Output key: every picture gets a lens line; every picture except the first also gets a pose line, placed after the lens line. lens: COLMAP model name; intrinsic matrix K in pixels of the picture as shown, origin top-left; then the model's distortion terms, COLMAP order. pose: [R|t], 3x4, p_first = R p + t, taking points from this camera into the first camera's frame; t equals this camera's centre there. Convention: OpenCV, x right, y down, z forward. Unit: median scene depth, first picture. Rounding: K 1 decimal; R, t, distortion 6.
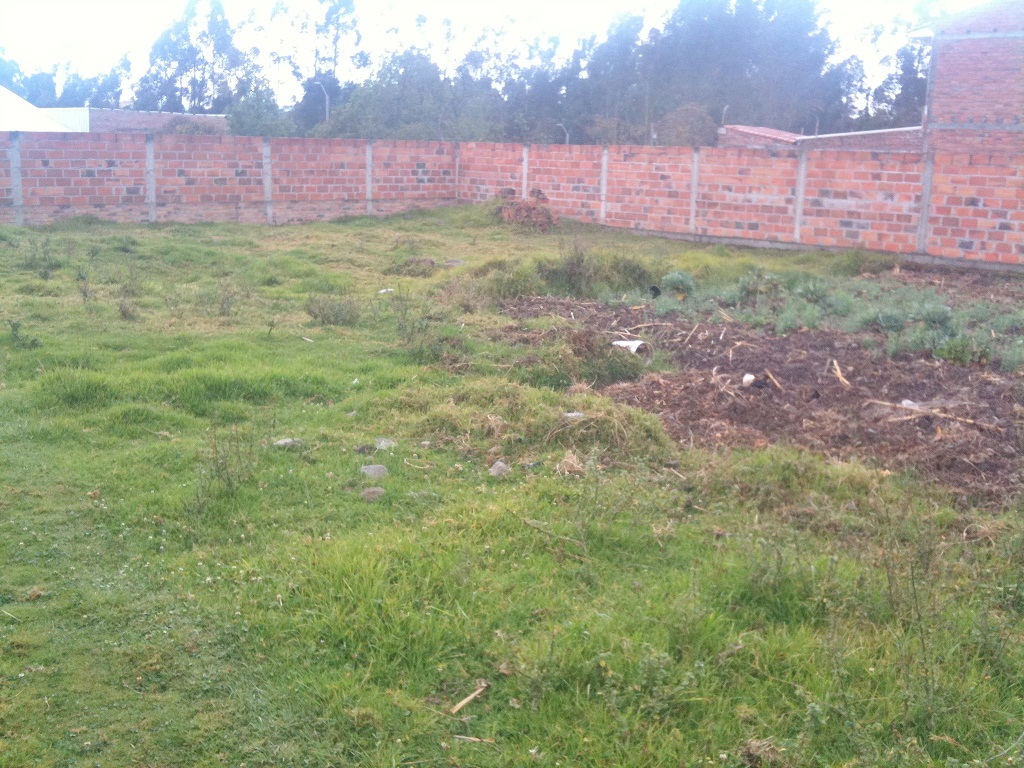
lens RADIAL K [[1083.9, 0, 509.6], [0, 1083.9, 384.6], [0, 0, 1]] dist [0.103915, -0.299973]
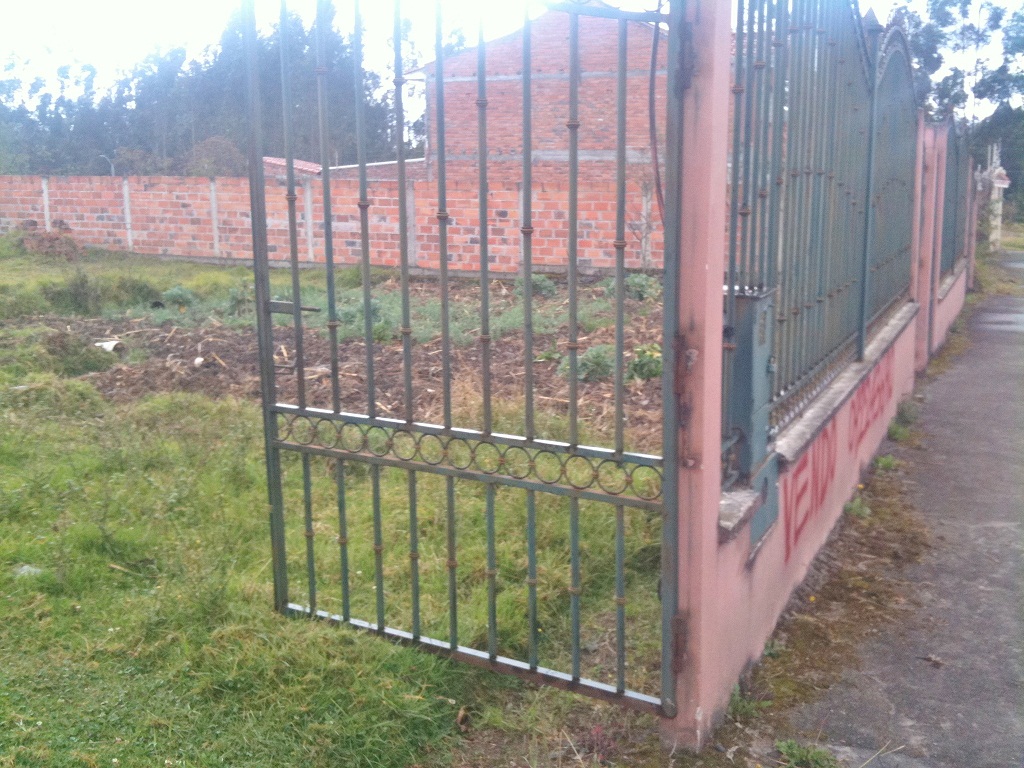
lens RADIAL K [[1083.9, 0, 509.6], [0, 1083.9, 384.6], [0, 0, 1]] dist [0.103915, -0.299973]
pose [[0.926987, -0.082840, 0.365831, 0.031715], [0.092599, 0.995661, -0.009180, 0.022971], [-0.363483, 0.042385, 0.930636, -0.100514]]
